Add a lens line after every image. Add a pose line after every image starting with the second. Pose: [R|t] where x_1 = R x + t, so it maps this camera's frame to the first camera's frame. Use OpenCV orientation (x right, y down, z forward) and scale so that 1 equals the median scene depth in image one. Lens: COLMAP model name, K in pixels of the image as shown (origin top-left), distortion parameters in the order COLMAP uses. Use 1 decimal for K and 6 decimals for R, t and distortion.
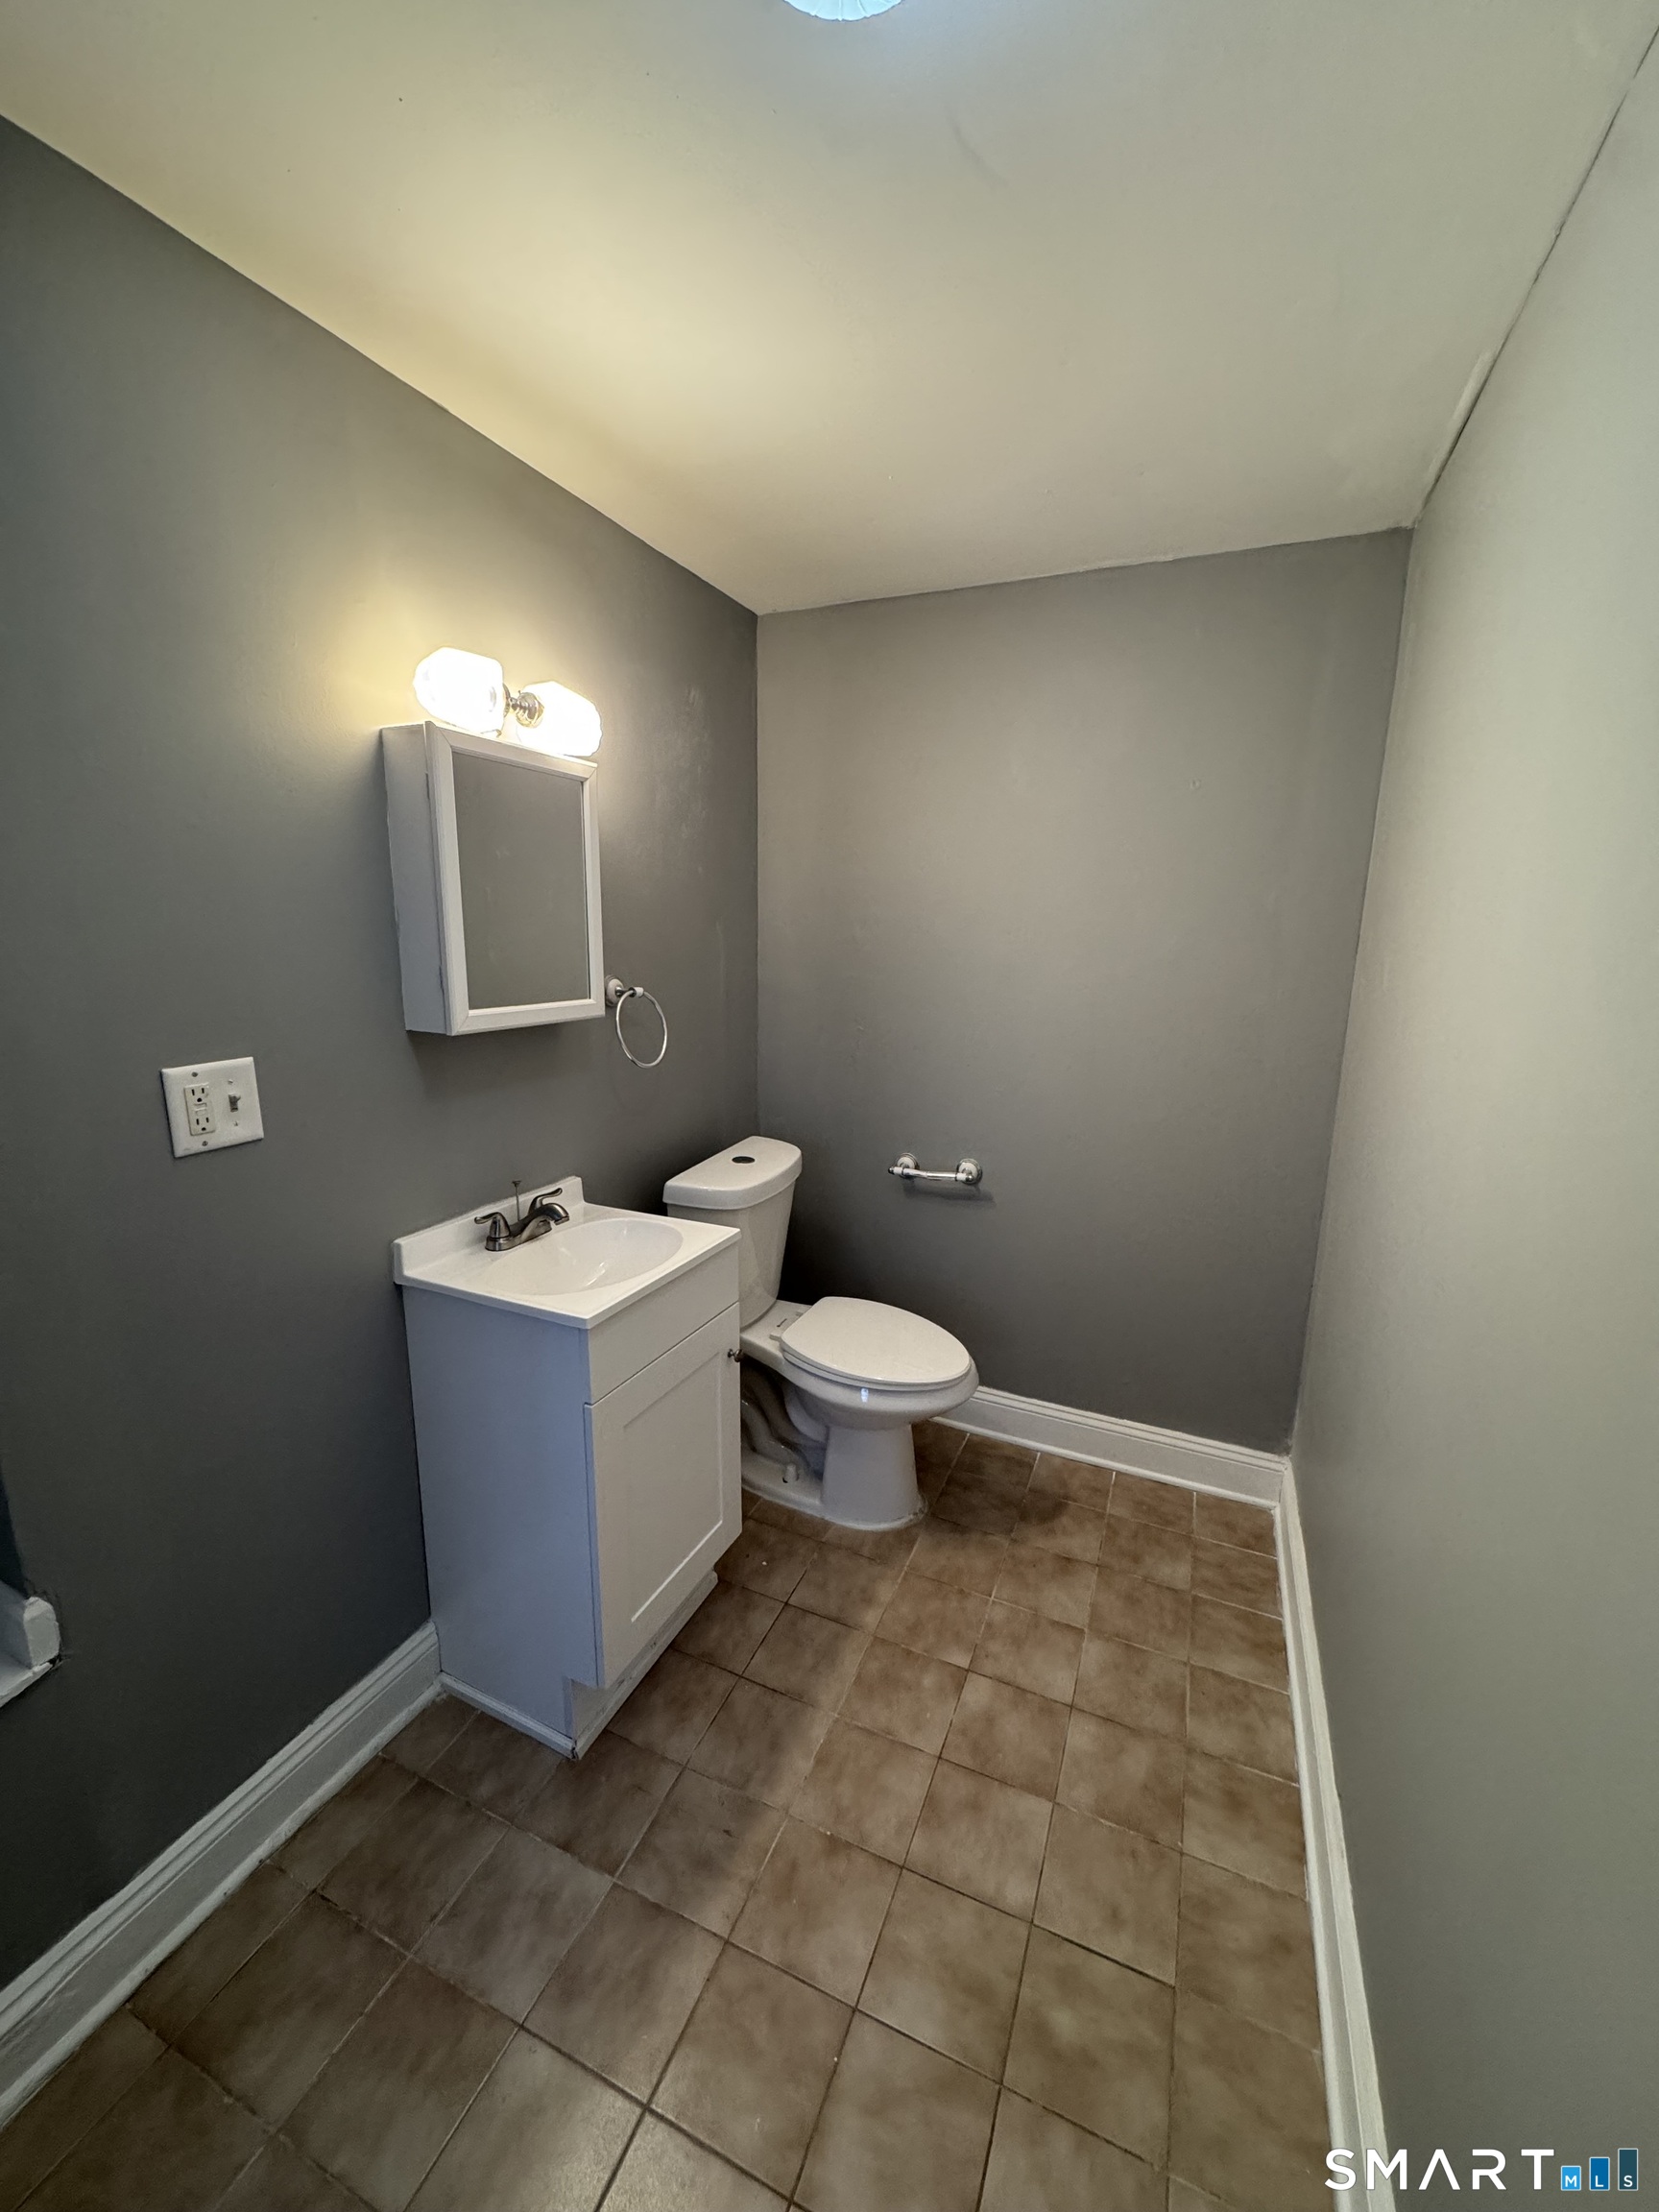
lens RADIAL K [[878.7, 0, 830.6], [0, 878.7, 1106.7], [0, 0, 1]] dist [-0.004962, 0.001004]
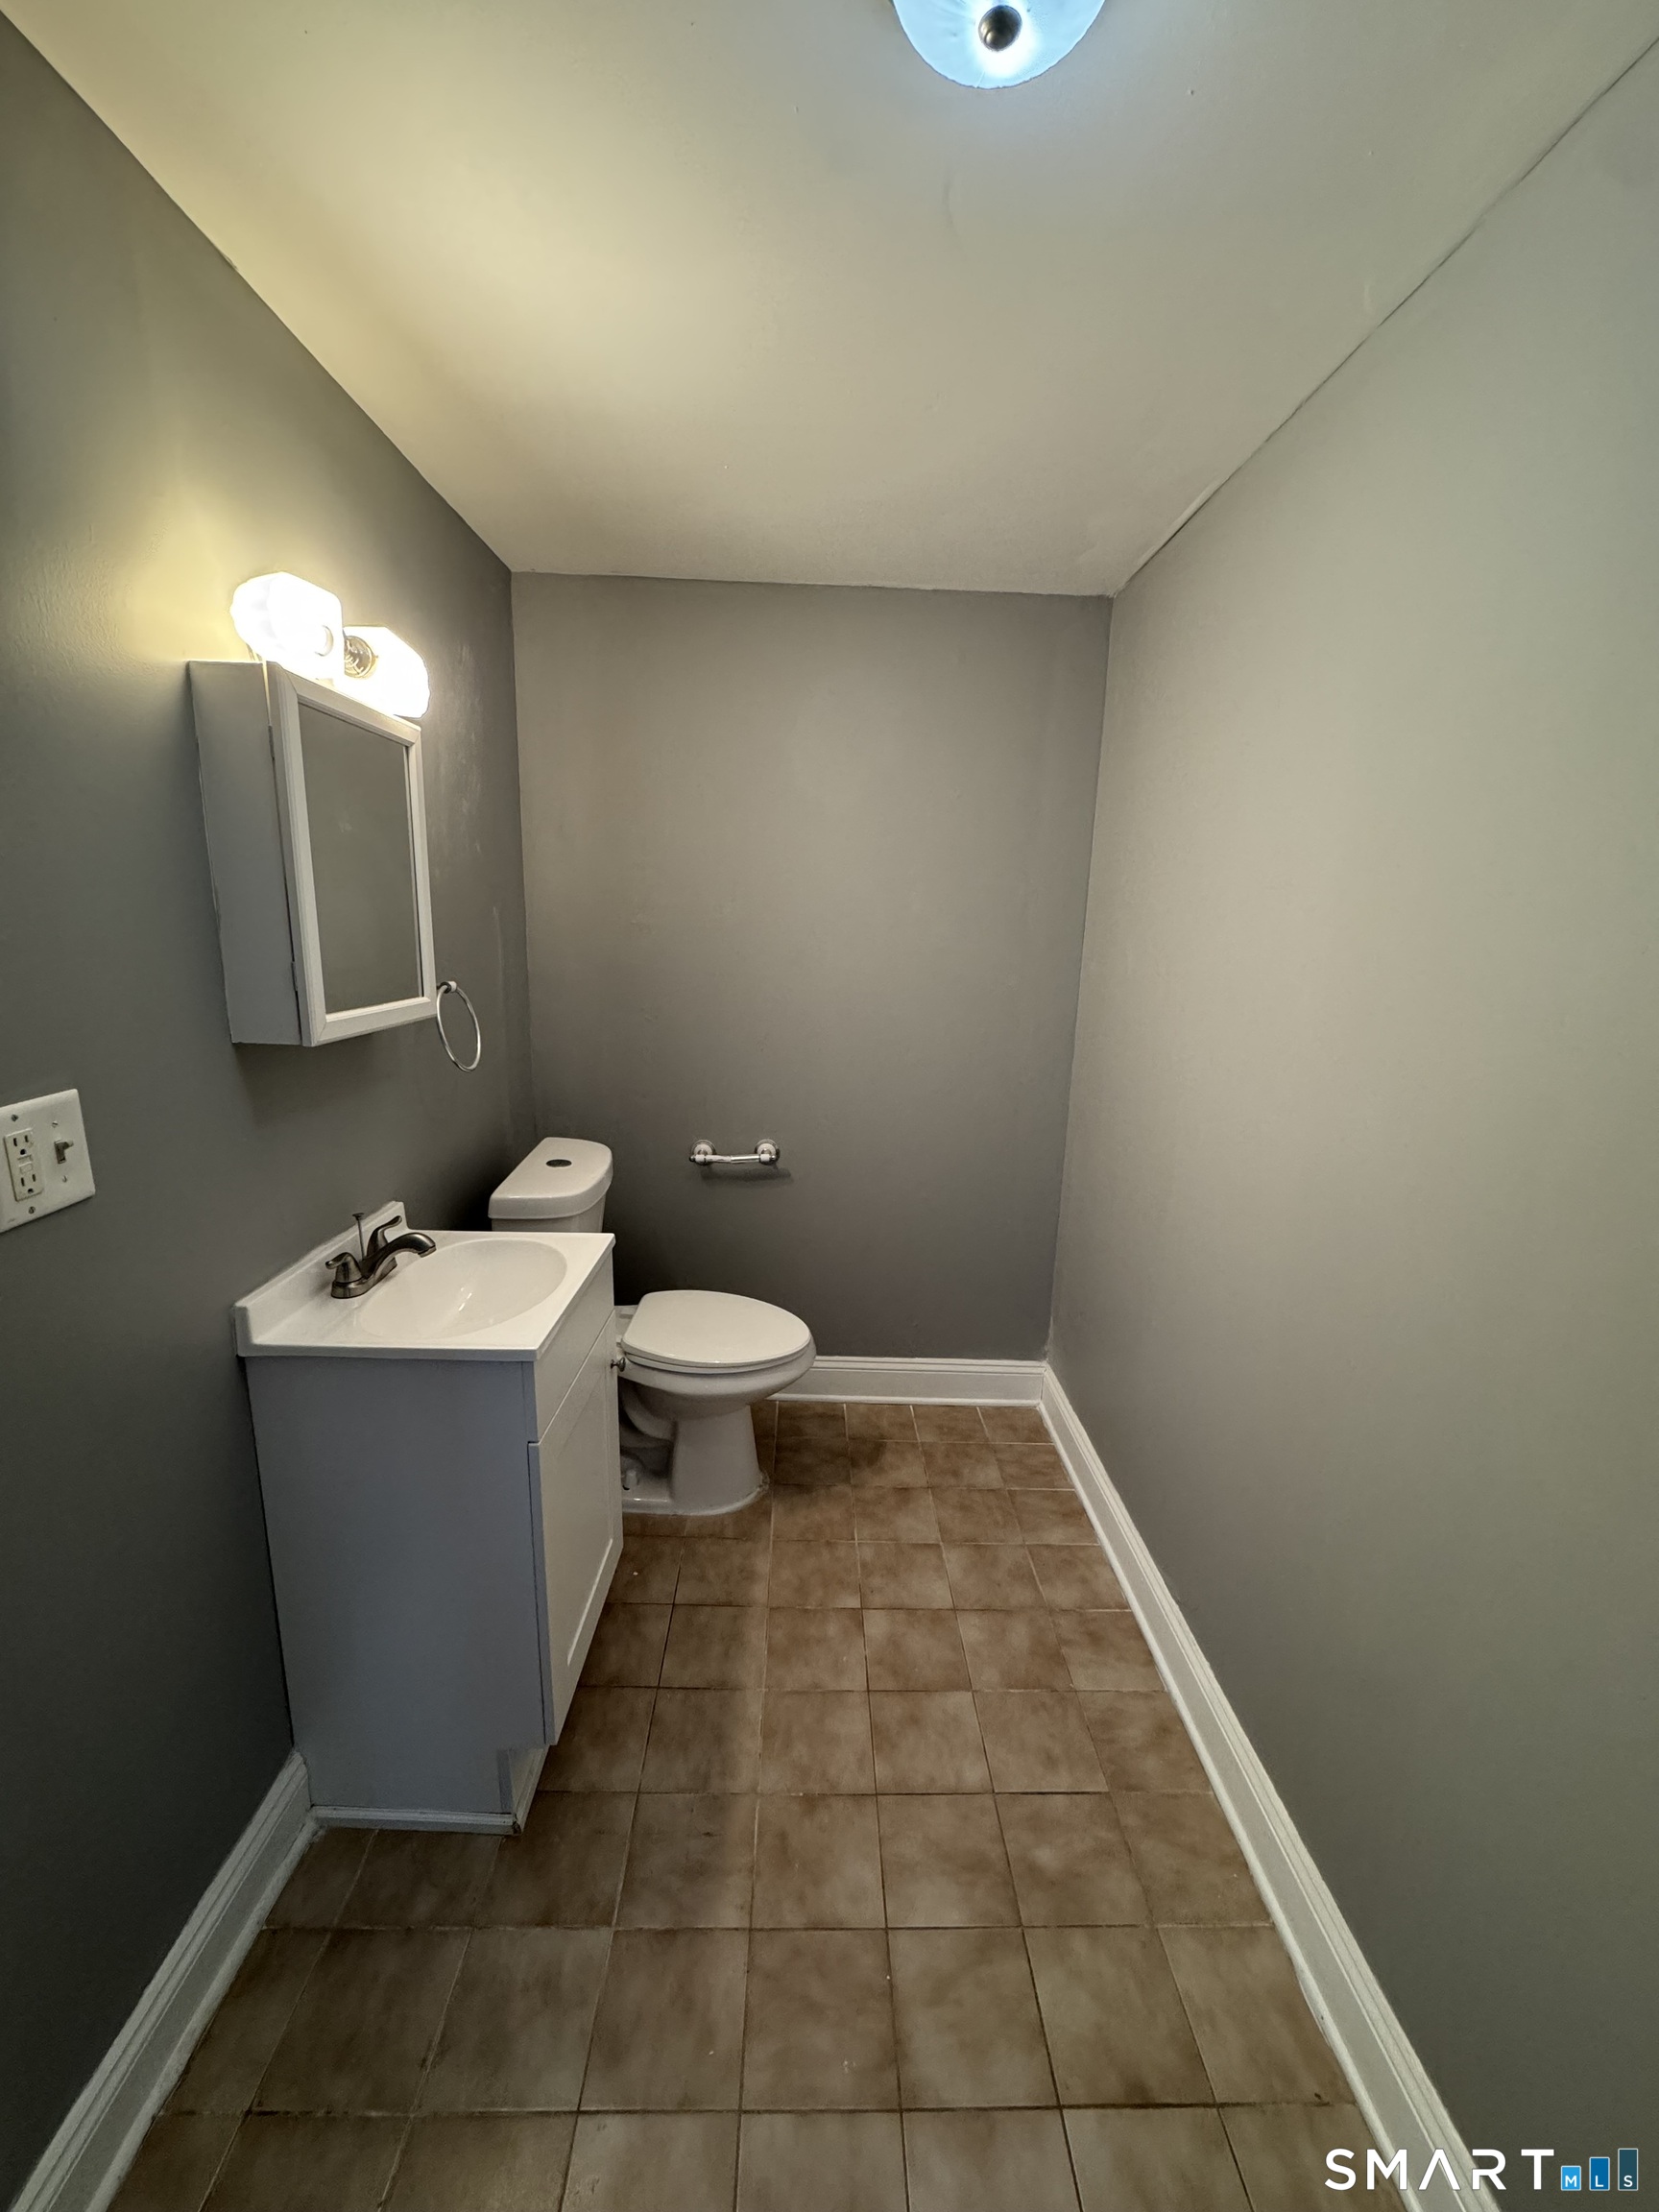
lens RADIAL K [[878.7, 0, 830.6], [0, 878.7, 1106.7], [0, 0, 1]] dist [-0.004962, 0.001004]
pose [[0.906906, -0.079380, 0.413787, -0.306609], [0.070552, 0.996836, 0.036600, -0.018504], [-0.415383, -0.003999, 0.909638, 0.038266]]
